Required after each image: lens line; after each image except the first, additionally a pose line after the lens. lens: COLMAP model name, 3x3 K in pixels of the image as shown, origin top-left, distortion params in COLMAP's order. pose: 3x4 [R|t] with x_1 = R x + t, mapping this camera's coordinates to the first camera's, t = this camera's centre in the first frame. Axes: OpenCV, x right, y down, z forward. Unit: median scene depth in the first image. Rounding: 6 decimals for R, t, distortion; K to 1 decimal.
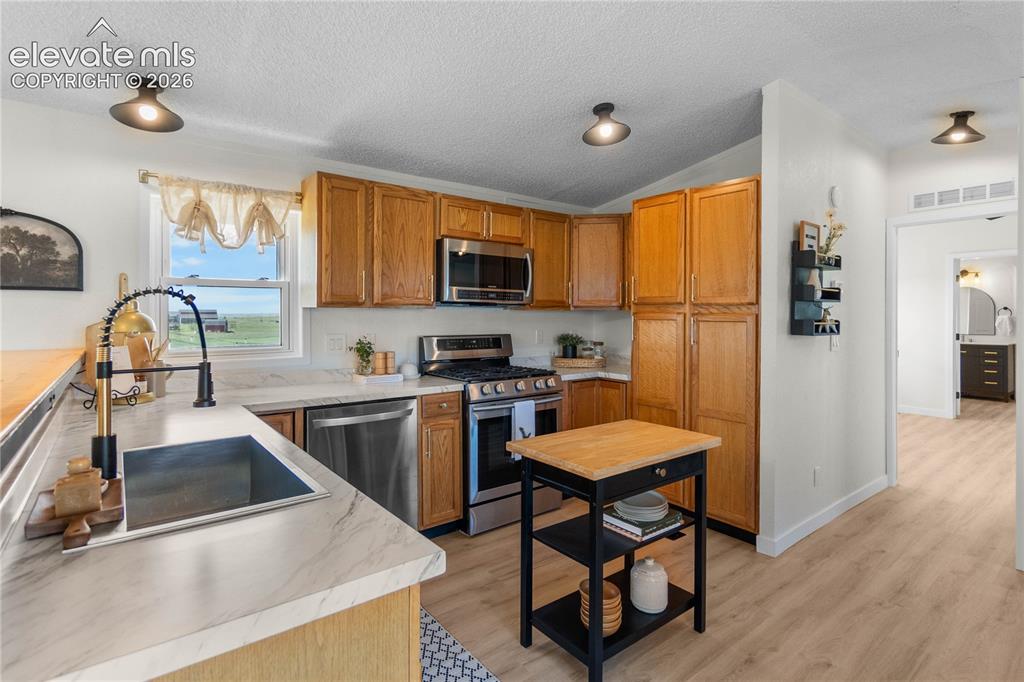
lens RADIAL K [[505.2, 0, 510.0], [0, 505.2, 320.4], [0, 0, 1]] dist [0.002925, 0.000908]
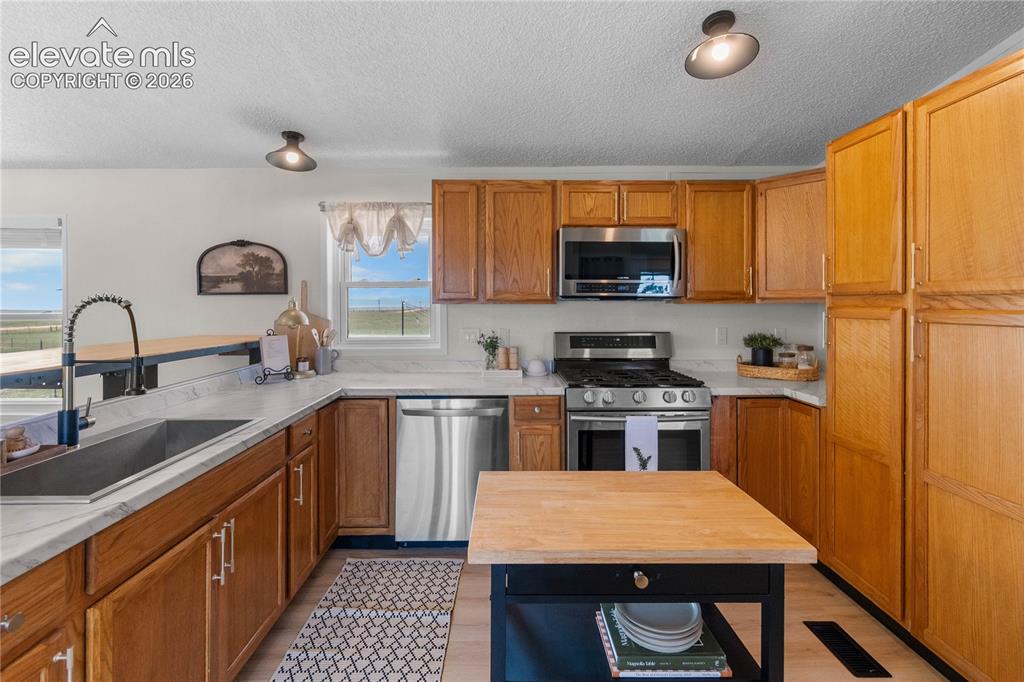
lens RADIAL K [[450.9, 0, 510.7], [0, 450.9, 308.1], [0, 0, 1]] dist [-0.000859, -0.000250]
pose [[0.795090, -0.000521, -0.606491, 0.305214], [-0.001804, 0.999993, -0.003224, -0.012765], [0.606488, 0.003658, 0.795084, 0.289672]]
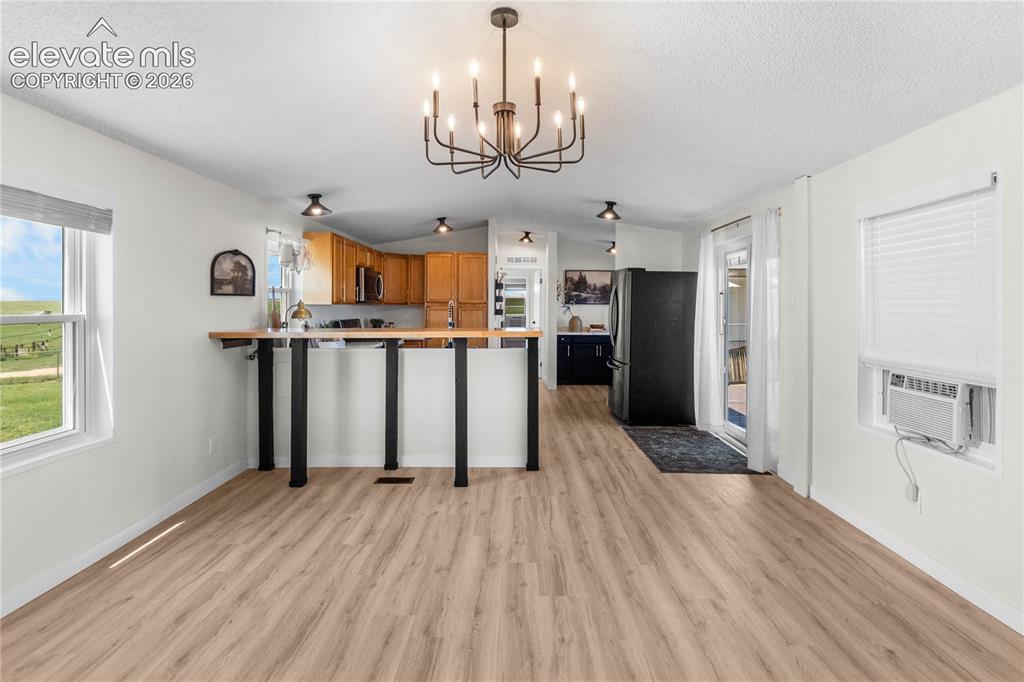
lens RADIAL K [[483.6, 0, 511.9], [0, 483.6, 306.4], [0, 0, 1]] dist [-0.000530, -0.000074]
pose [[0.630382, -0.002316, 0.776281, -1.195970], [0.005726, 0.999982, -0.001666, -0.011115], [-0.776264, 0.005496, 0.630384, -0.574245]]
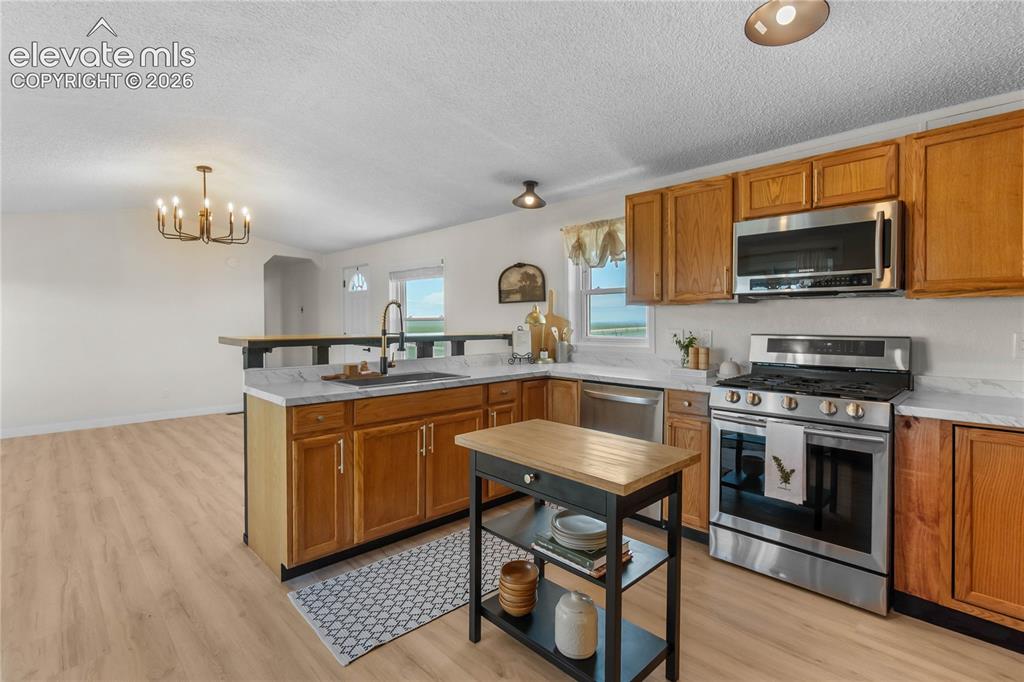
lens RADIAL K [[495.6, 0, 513.2], [0, 495.6, 330.5], [0, 0, 1]] dist [-0.001683, -0.000319]
pose [[0.096273, 0.018613, -0.995181, 0.712030], [-0.004491, 0.999823, 0.018266, 0.012240], [0.995345, 0.002711, 0.096339, 0.537776]]
